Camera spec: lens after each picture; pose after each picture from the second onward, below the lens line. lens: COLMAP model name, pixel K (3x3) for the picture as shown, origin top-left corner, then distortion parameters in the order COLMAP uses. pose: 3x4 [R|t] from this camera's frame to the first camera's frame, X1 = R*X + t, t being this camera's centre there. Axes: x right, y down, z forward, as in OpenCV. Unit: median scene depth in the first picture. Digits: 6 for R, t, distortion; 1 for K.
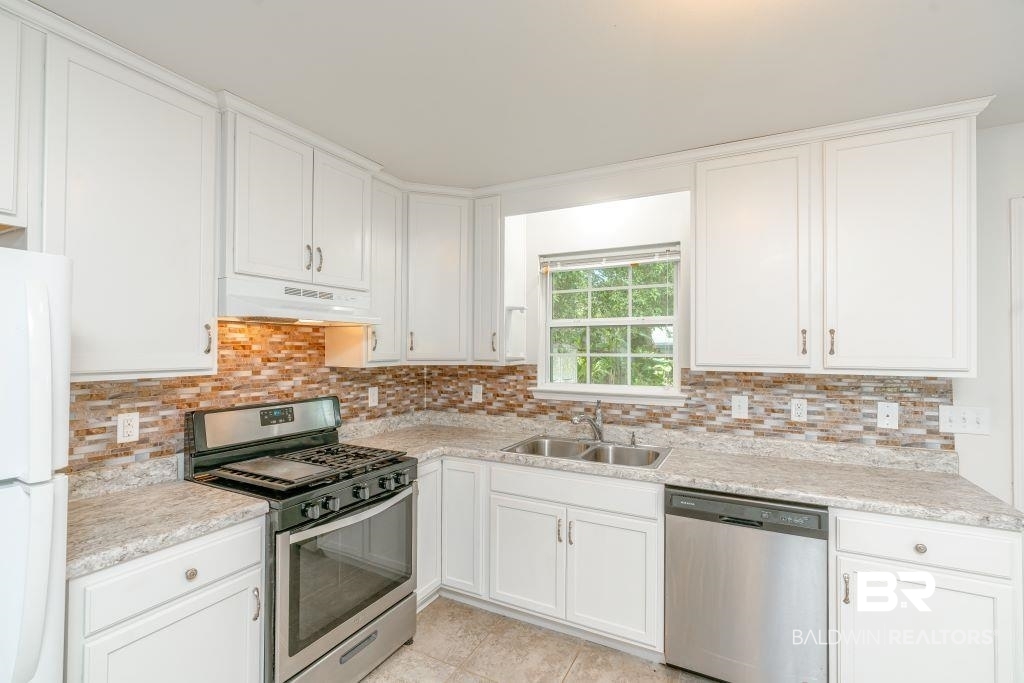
lens RADIAL K [[458.7, 0, 506.5], [0, 458.7, 346.9], [0, 0, 1]] dist [-0.001363, 0.000489]
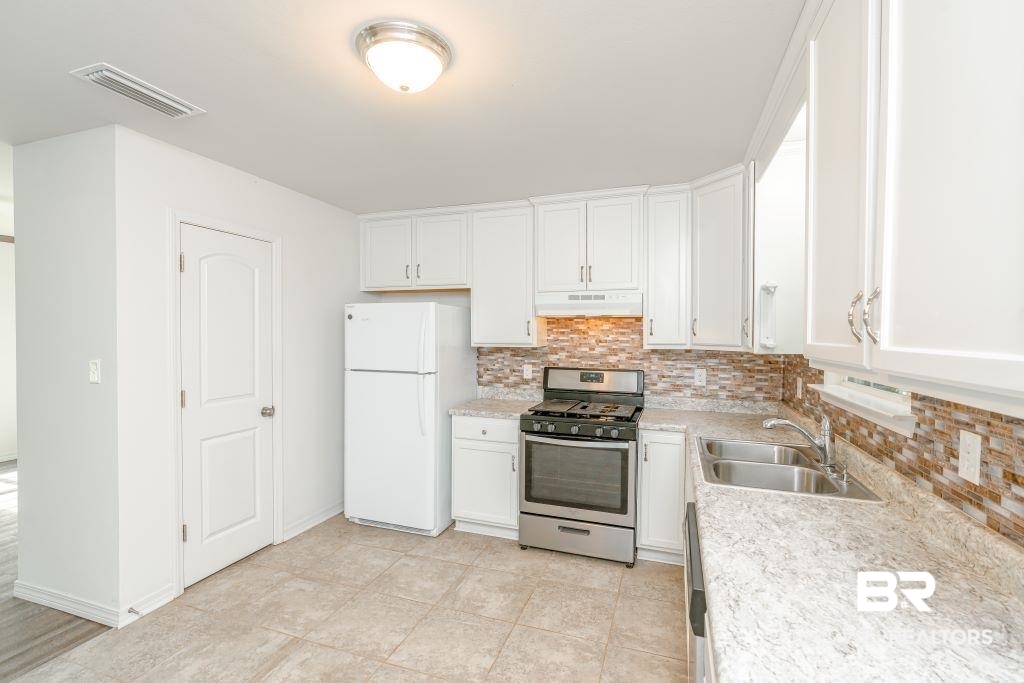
lens RADIAL K [[458.7, 0, 523.9], [0, 458.7, 351.0], [0, 0, 1]] dist [-0.001363, 0.000489]
pose [[0.160167, 0.035483, -0.986452, 0.889819], [-0.002449, 0.999365, 0.035549, 0.006215], [0.987087, -0.003278, 0.160152, 0.471064]]
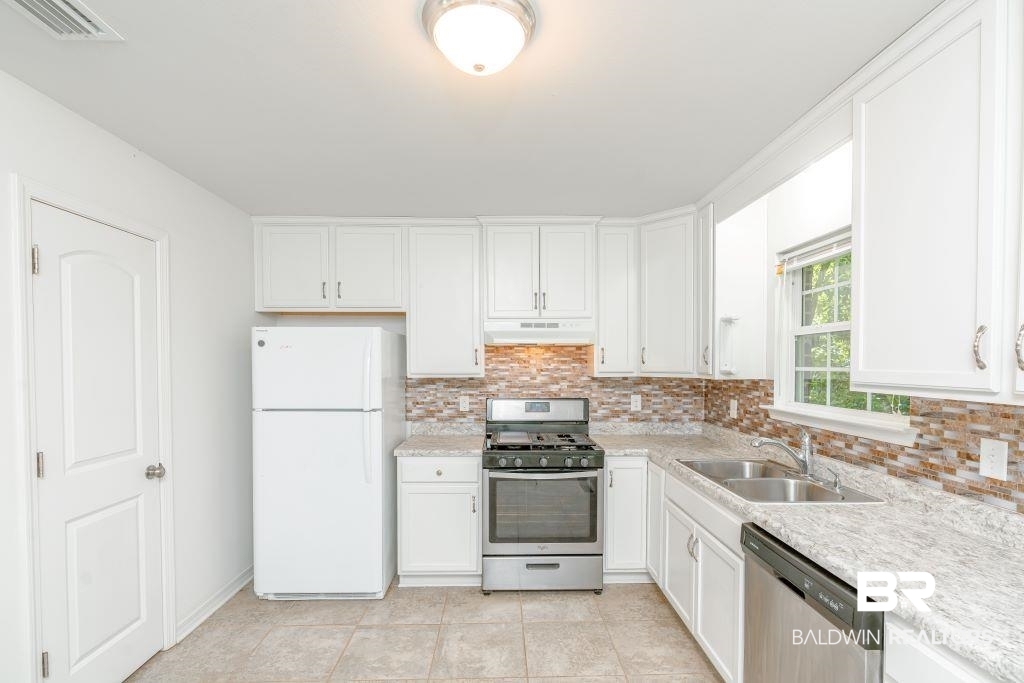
lens RADIAL K [[458.7, 0, 517.8], [0, 458.7, 381.2], [0, 0, 1]] dist [-0.001363, 0.000489]
pose [[0.493838, 0.031569, -0.868981, 0.706485], [0.005588, 0.999205, 0.039475, 0.004433], [0.869536, -0.024350, 0.493269, 0.174792]]
